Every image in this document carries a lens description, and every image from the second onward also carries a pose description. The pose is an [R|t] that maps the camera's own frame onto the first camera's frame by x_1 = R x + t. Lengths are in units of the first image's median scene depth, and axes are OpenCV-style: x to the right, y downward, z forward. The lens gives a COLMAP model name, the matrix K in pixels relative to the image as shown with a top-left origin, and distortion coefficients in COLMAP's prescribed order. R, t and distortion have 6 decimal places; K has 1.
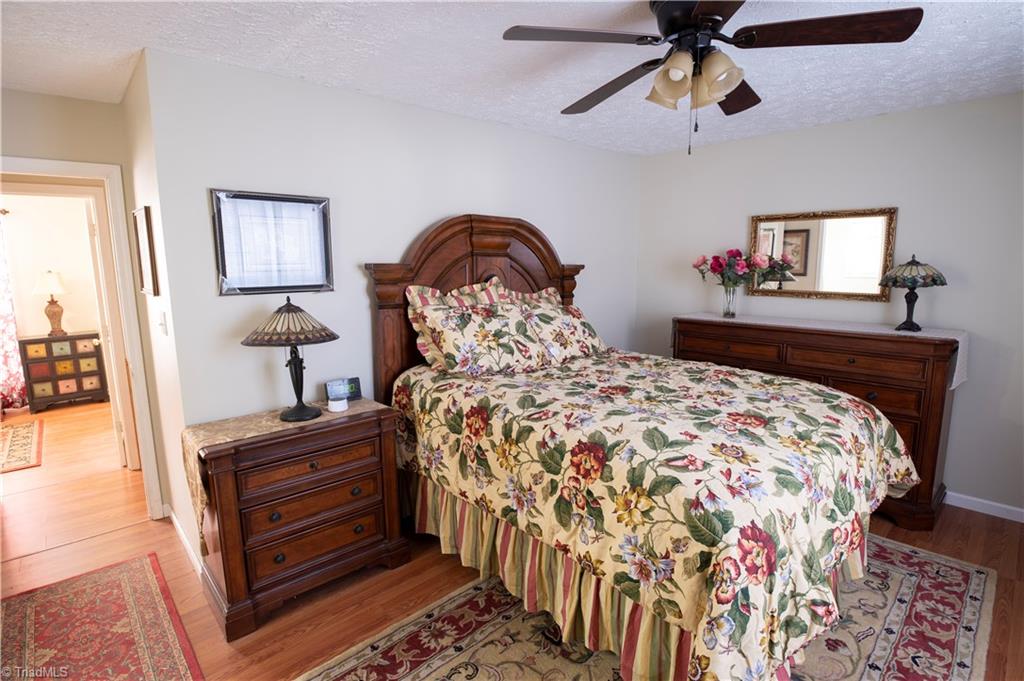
lens RADIAL K [[510.4, 0, 517.3], [0, 510.4, 340.6], [0, 0, 1]] dist [-0.028125, -0.000205]
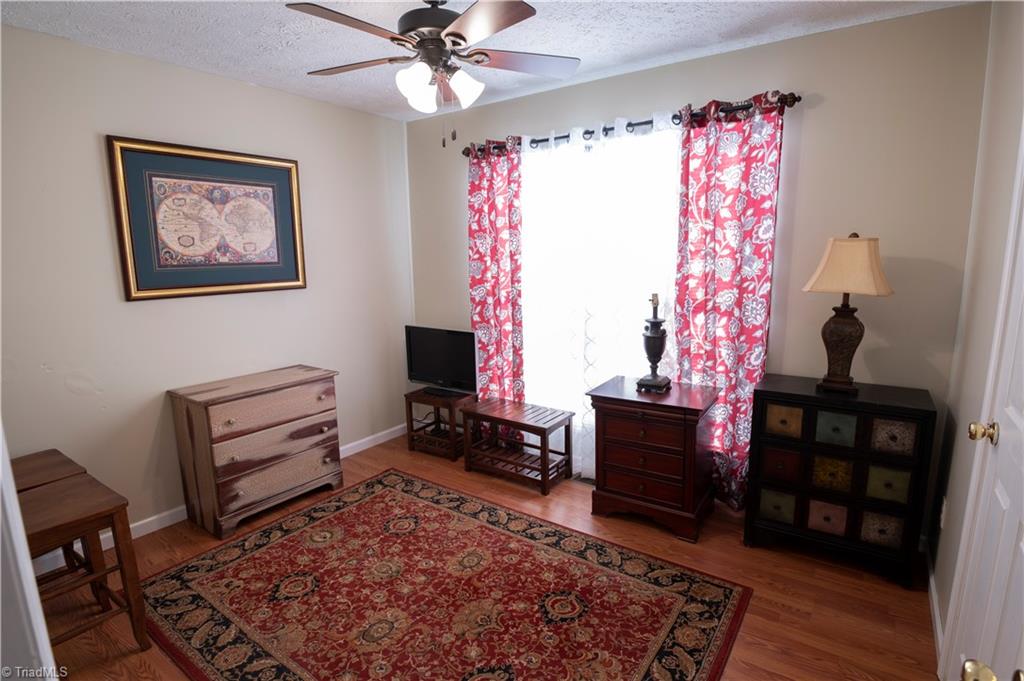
lens RADIAL K [[510.4, 0, 517.3], [0, 510.4, 340.6], [0, 0, 1]] dist [-0.028125, -0.000205]
pose [[0.219762, 0.185814, -0.957694, -0.589922], [-0.138166, 0.977726, 0.157995, -0.081775], [0.965720, 0.097599, 0.240540, 0.641611]]
